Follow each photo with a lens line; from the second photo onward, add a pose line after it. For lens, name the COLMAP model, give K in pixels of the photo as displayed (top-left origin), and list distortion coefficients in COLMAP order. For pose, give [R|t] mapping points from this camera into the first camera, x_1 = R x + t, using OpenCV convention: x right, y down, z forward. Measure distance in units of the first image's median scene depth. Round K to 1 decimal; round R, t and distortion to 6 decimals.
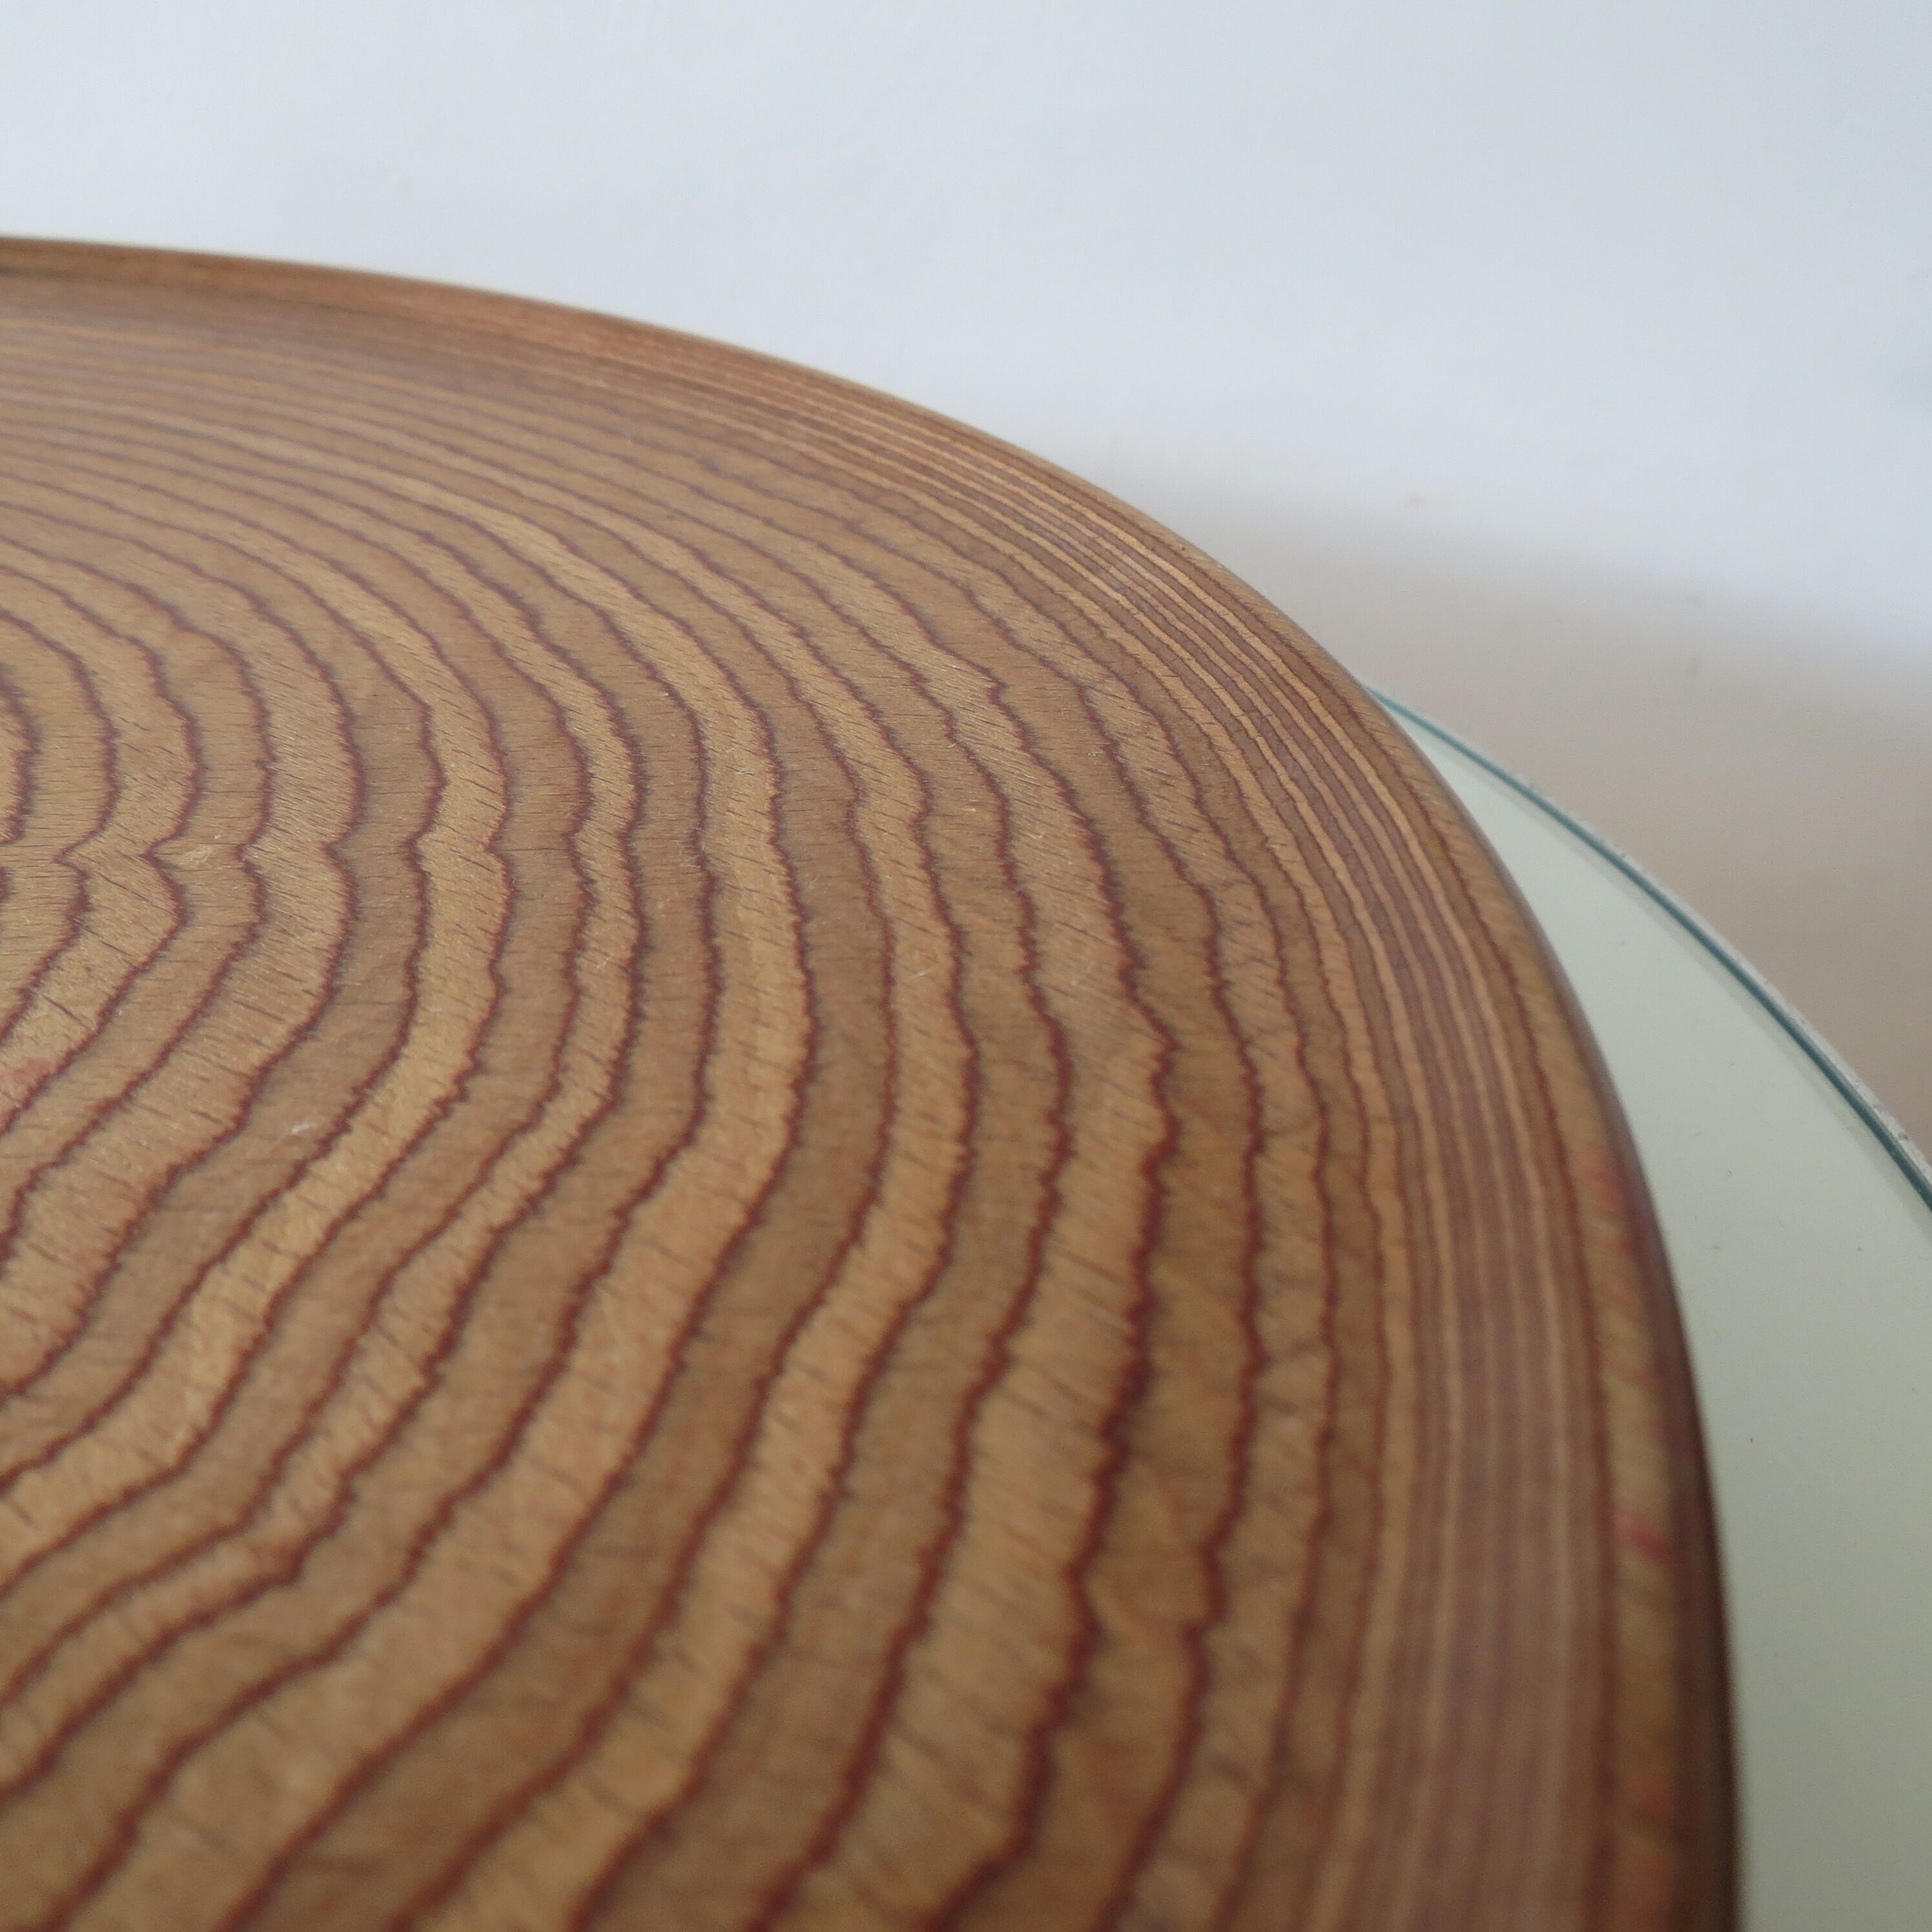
lens RADIAL K [[1839.7, 0, 967.3], [0, 1839.7, 967.1], [0, 0, 1]] dist [-0.022243, 0.000000]
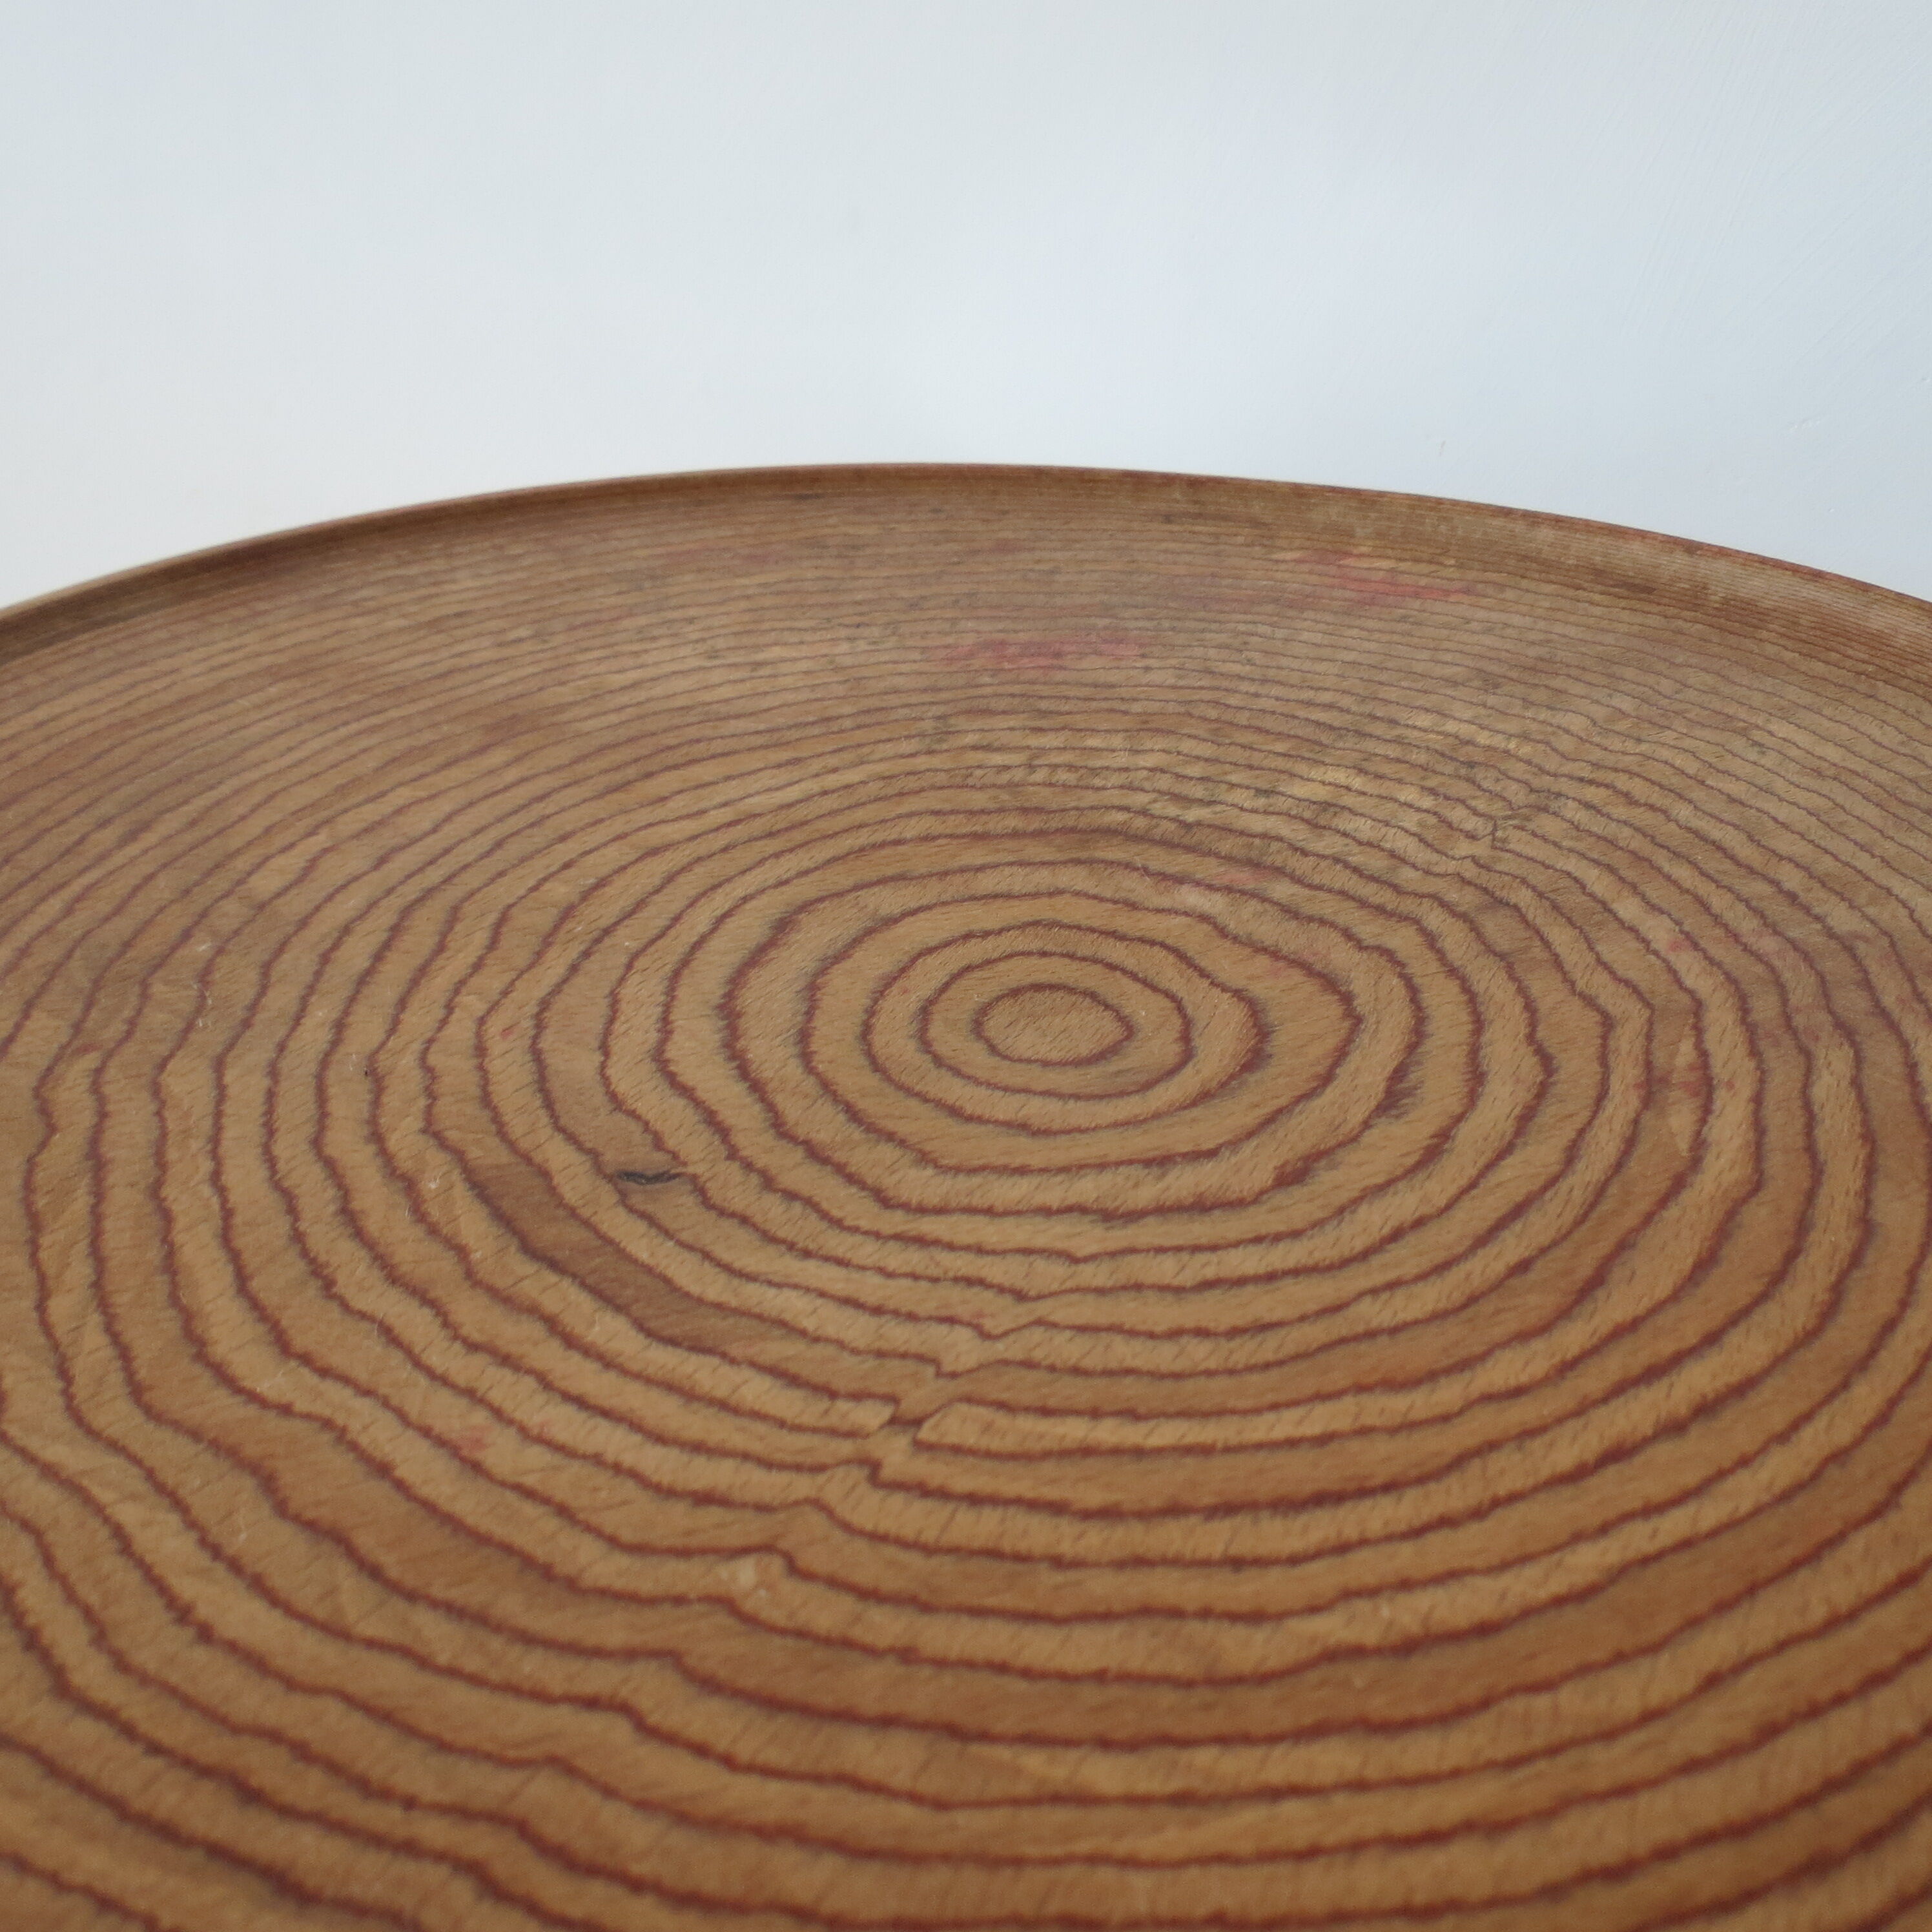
lens RADIAL K [[1839.7, 0, 973.0], [0, 1839.7, 966.8], [0, 0, 1]] dist [-0.022243, 0.000000]
pose [[-0.495398, 0.364793, -0.788357, 0.240458], [-0.487486, 0.634417, 0.599894, -1.033301], [0.718984, 0.681499, -0.136458, 1.029645]]
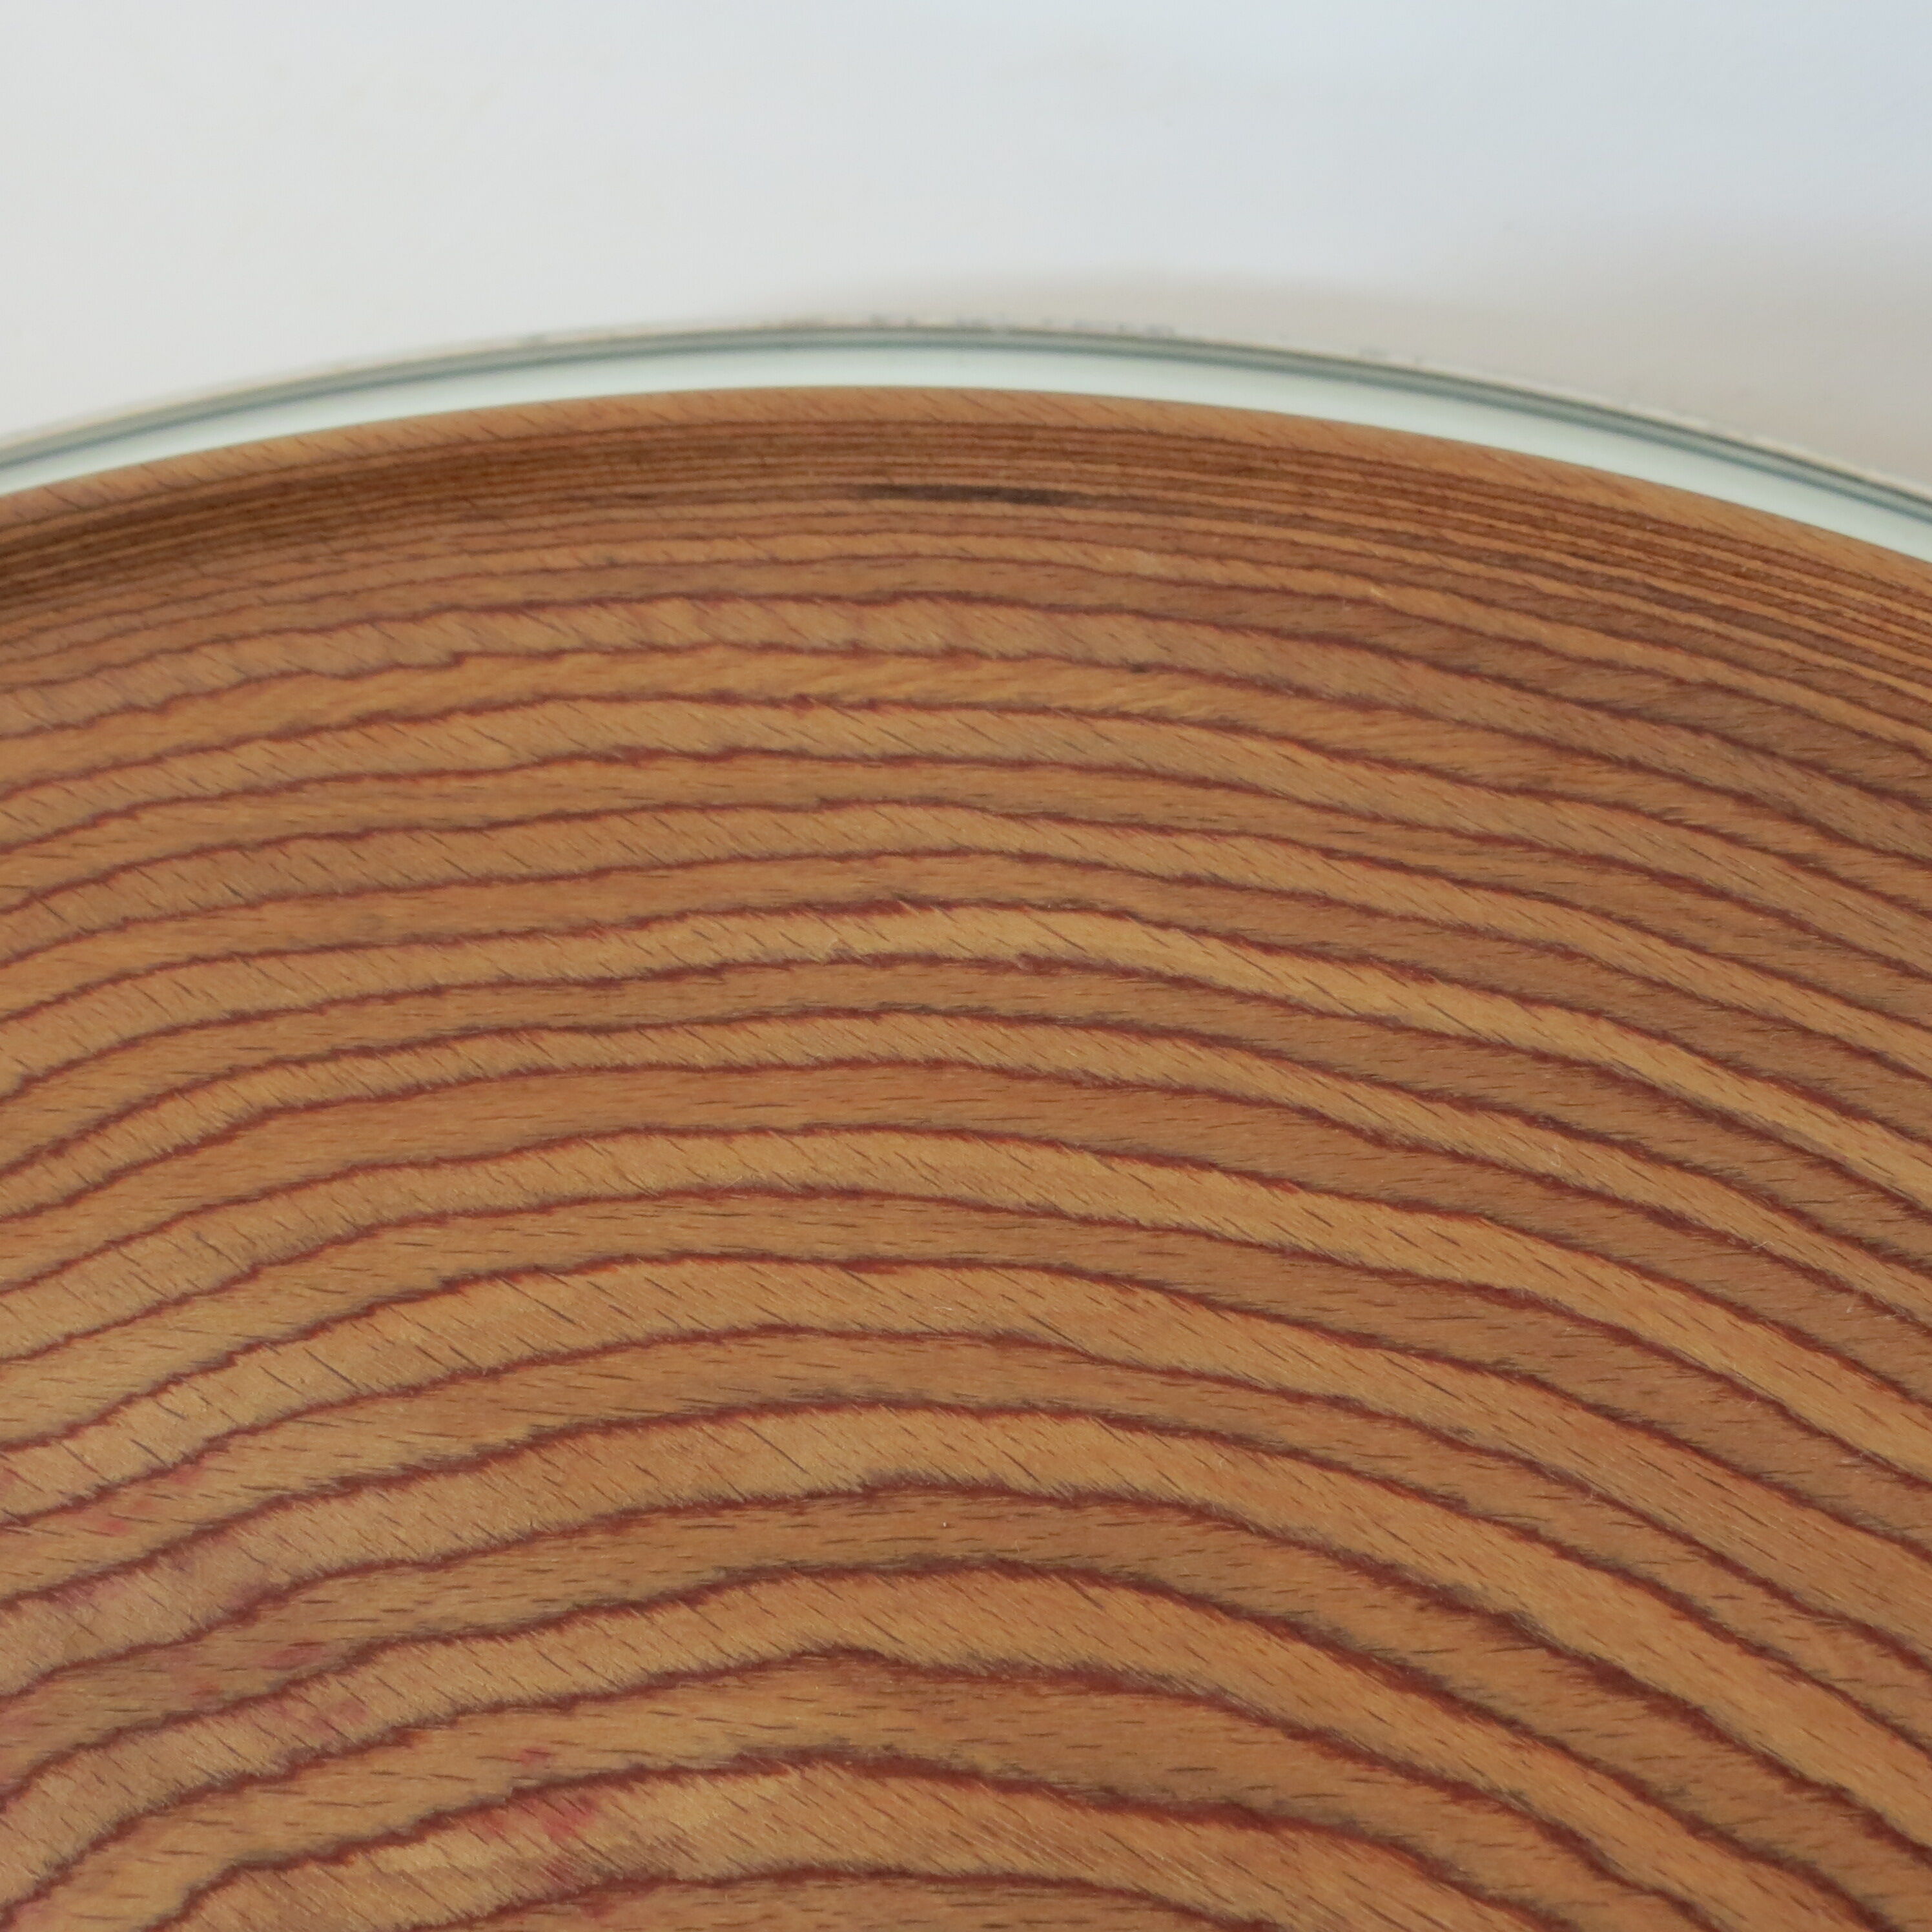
lens RADIAL K [[2696.2, 0, 965.6], [0, 2696.2, 975.4], [0, 0, 1]] dist [-0.060869, 0.000000]
pose [[0.998659, -0.051727, 0.002250, -1.122849], [0.046528, 0.915659, 0.399254, -1.164388], [-0.022712, -0.398614, 0.916838, 0.324293]]
